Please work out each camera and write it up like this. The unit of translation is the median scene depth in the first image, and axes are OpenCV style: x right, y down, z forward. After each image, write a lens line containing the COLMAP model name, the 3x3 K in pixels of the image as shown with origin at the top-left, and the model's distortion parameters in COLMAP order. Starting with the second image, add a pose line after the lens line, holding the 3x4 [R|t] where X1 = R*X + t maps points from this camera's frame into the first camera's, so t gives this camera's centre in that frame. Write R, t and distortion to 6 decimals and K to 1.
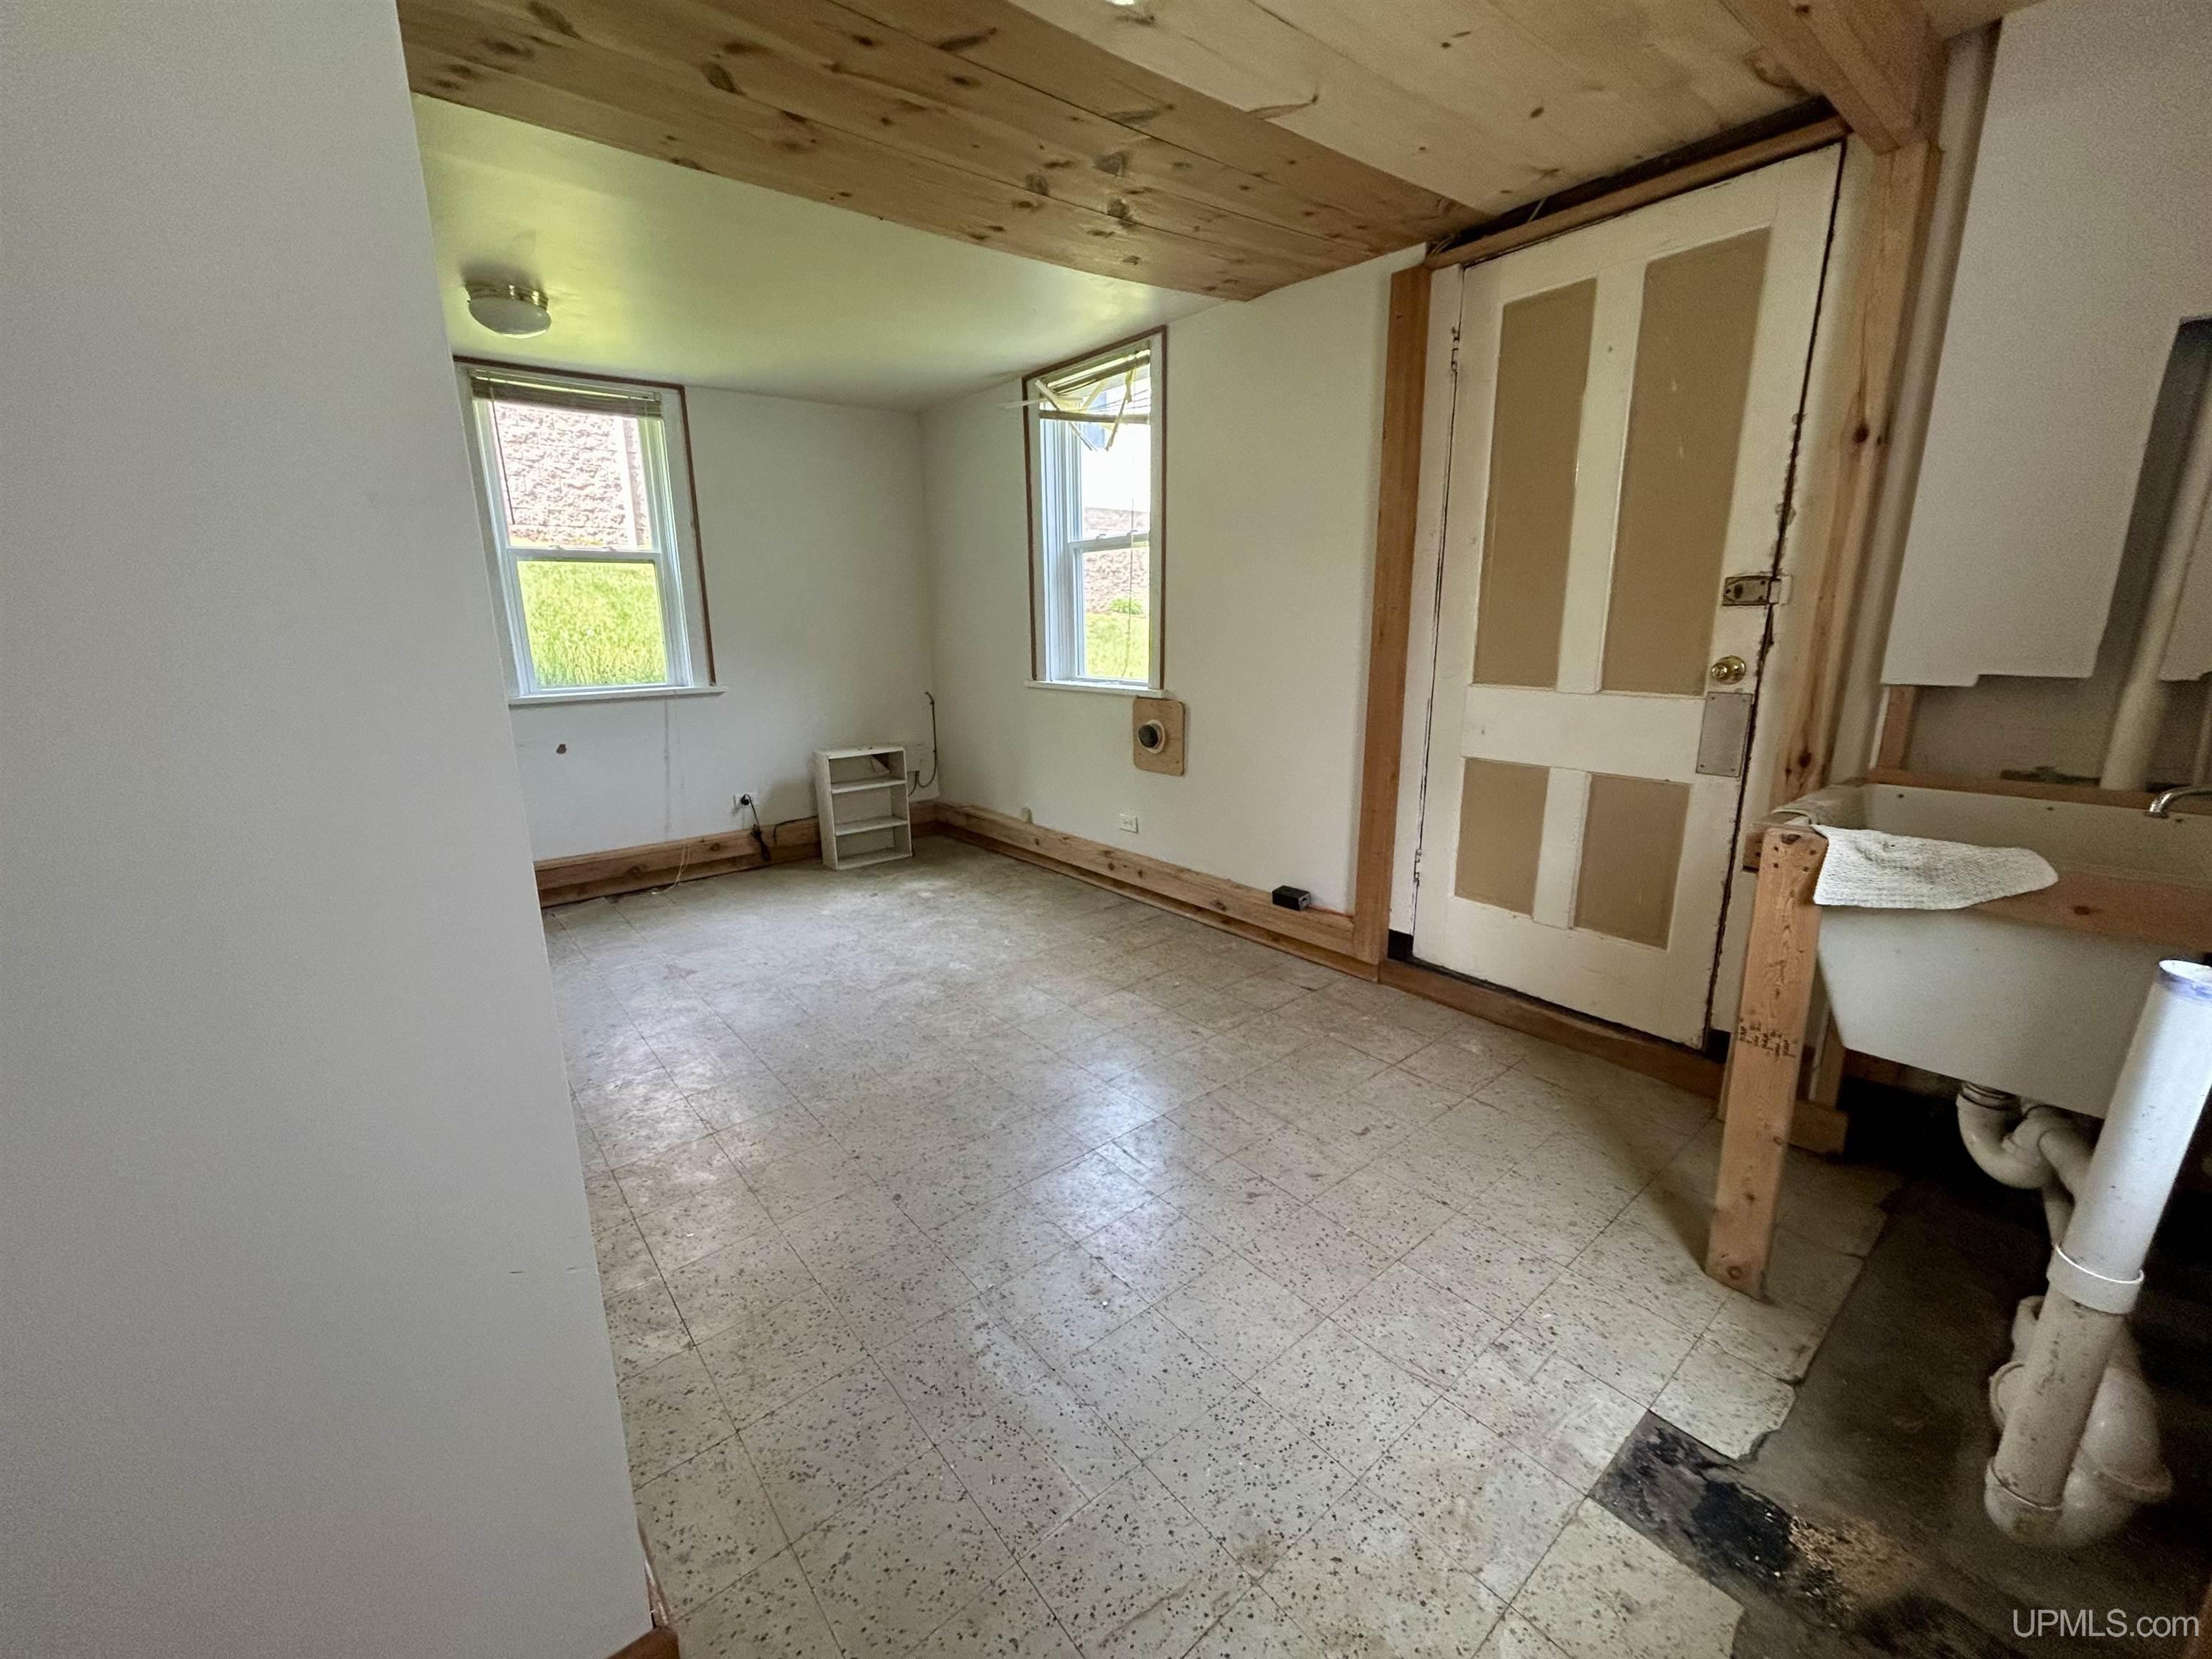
lens RADIAL K [[896.0, 0, 1111.9], [0, 896.0, 831.9], [0, 0, 1]] dist [0.003984, -0.000130]
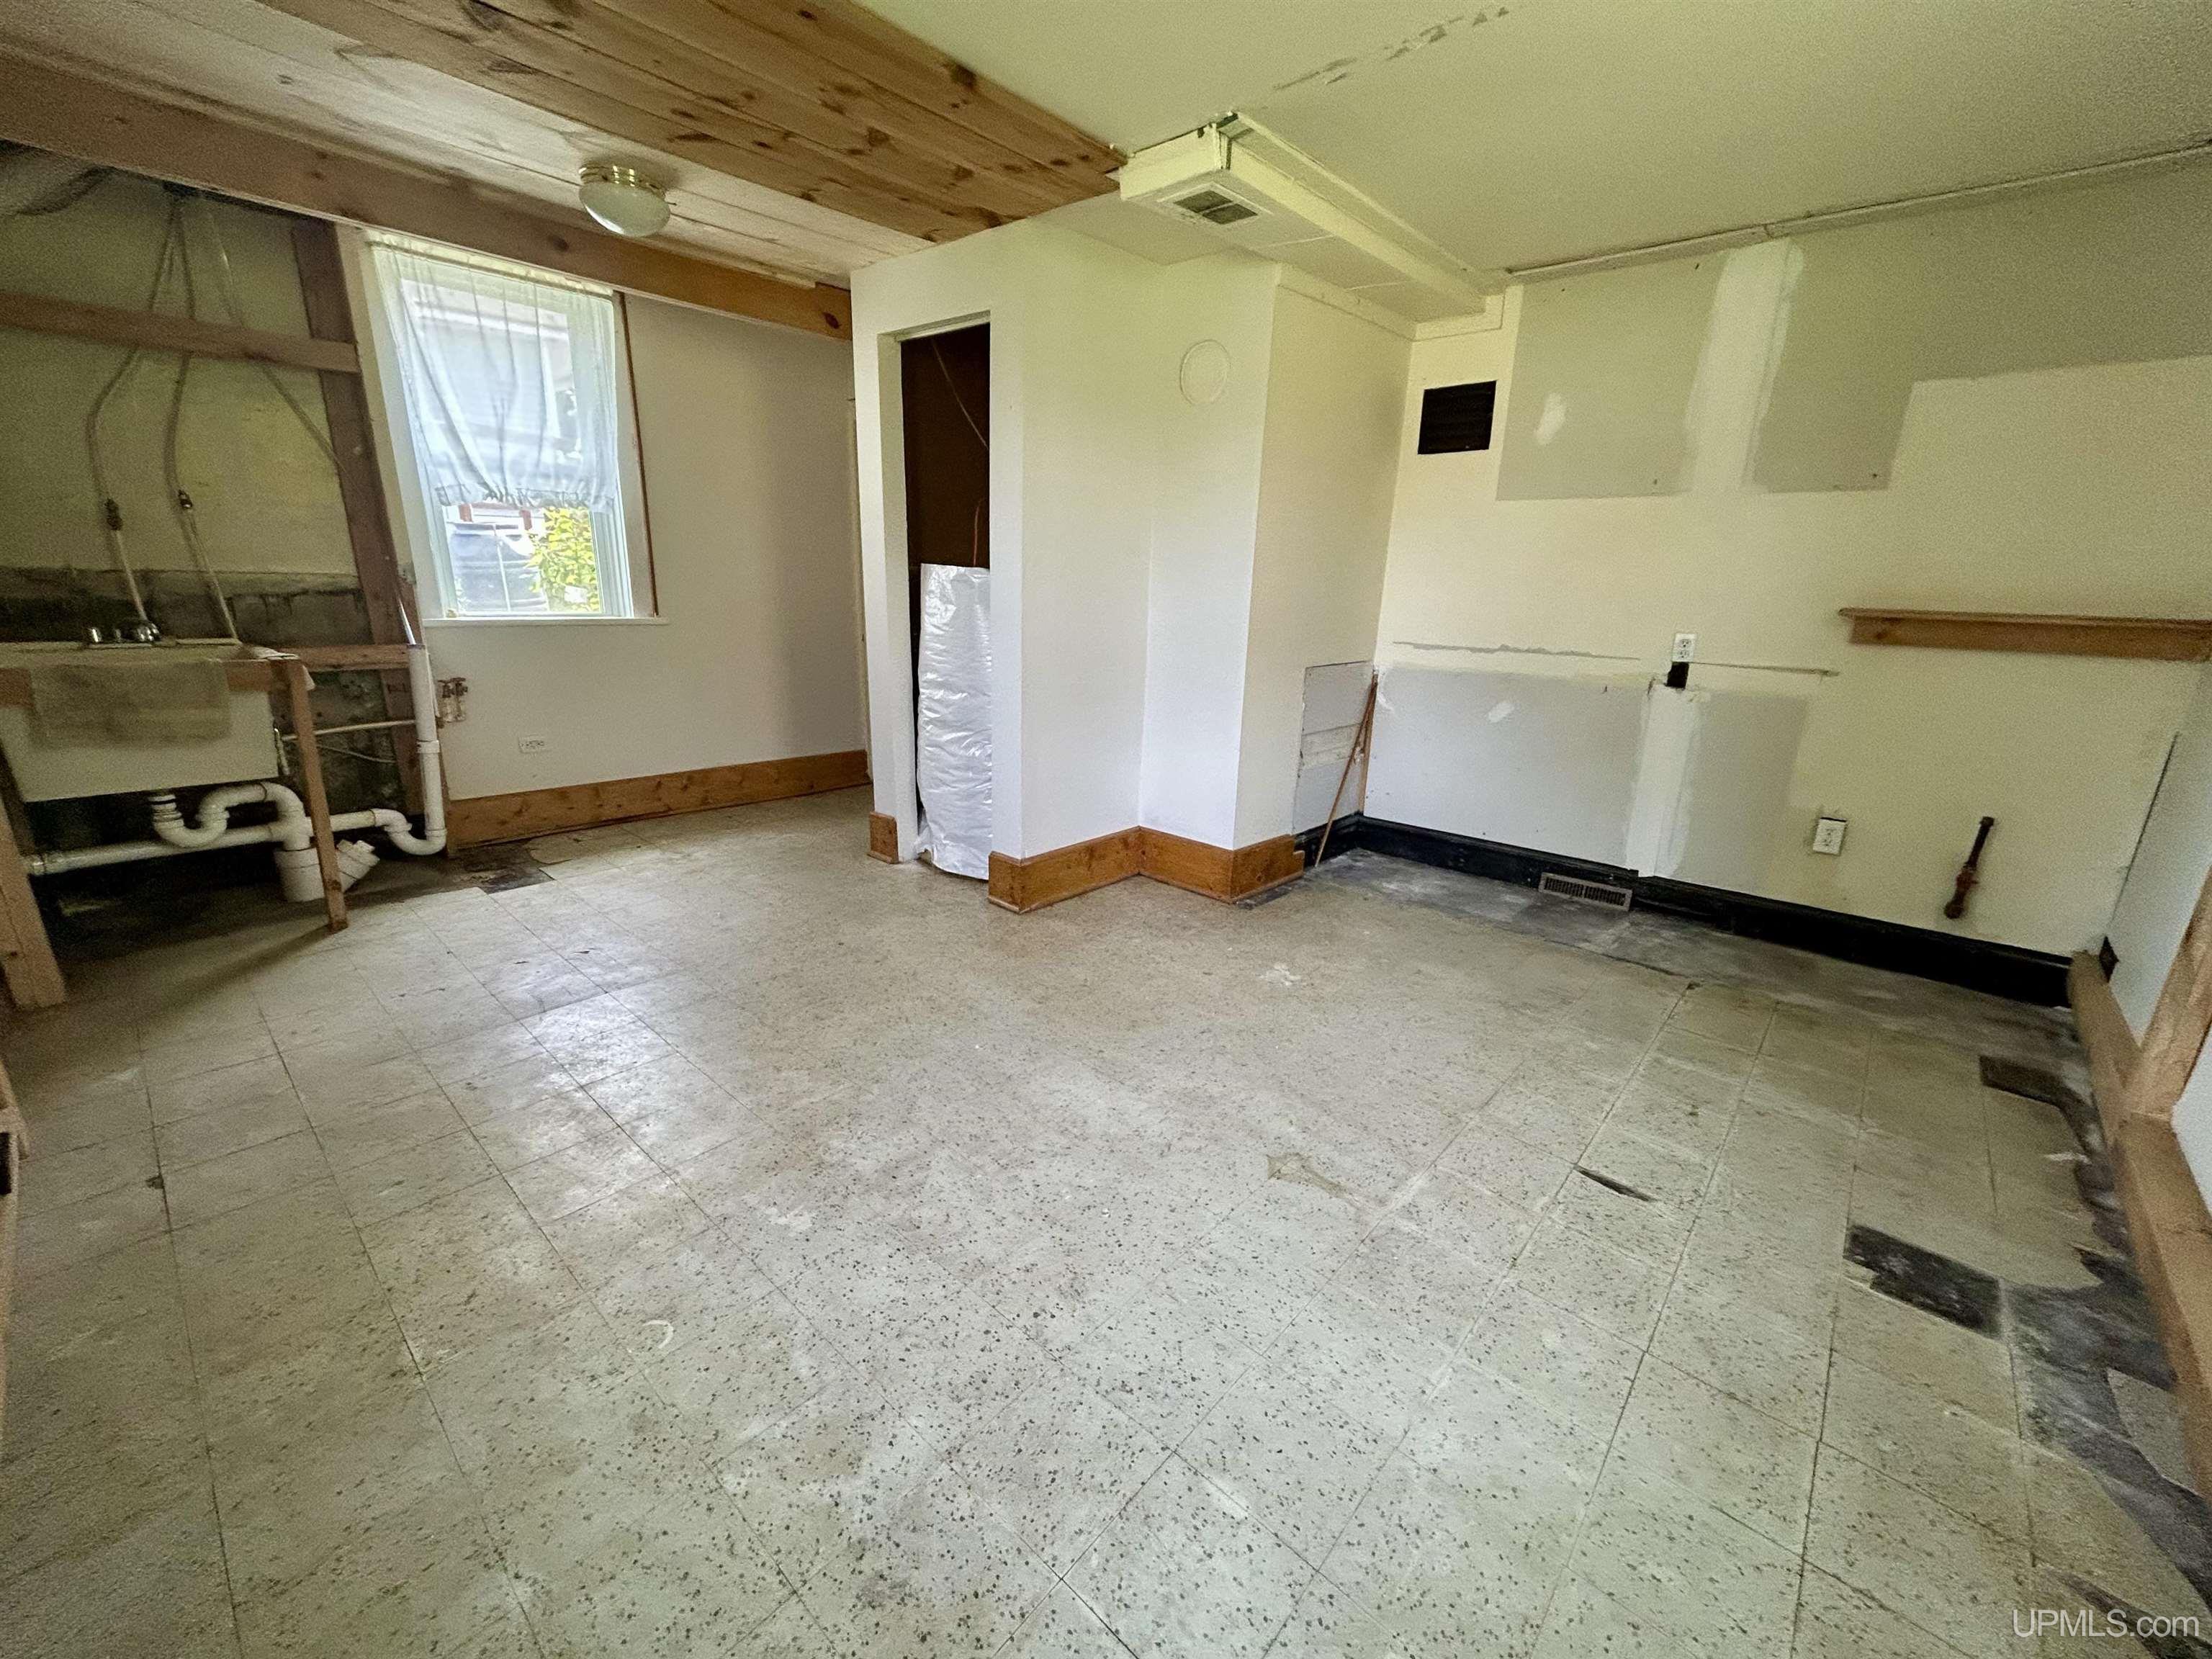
lens RADIAL K [[896.0, 0, 1097.4], [0, 896.0, 830.1], [0, 0, 1]] dist [0.003984, -0.000130]
pose [[-0.990318, 0.021062, -0.137209, -0.491638], [-0.048729, 0.872776, 0.485682, -0.537514], [0.129983, 0.487666, -0.863300, 2.393227]]
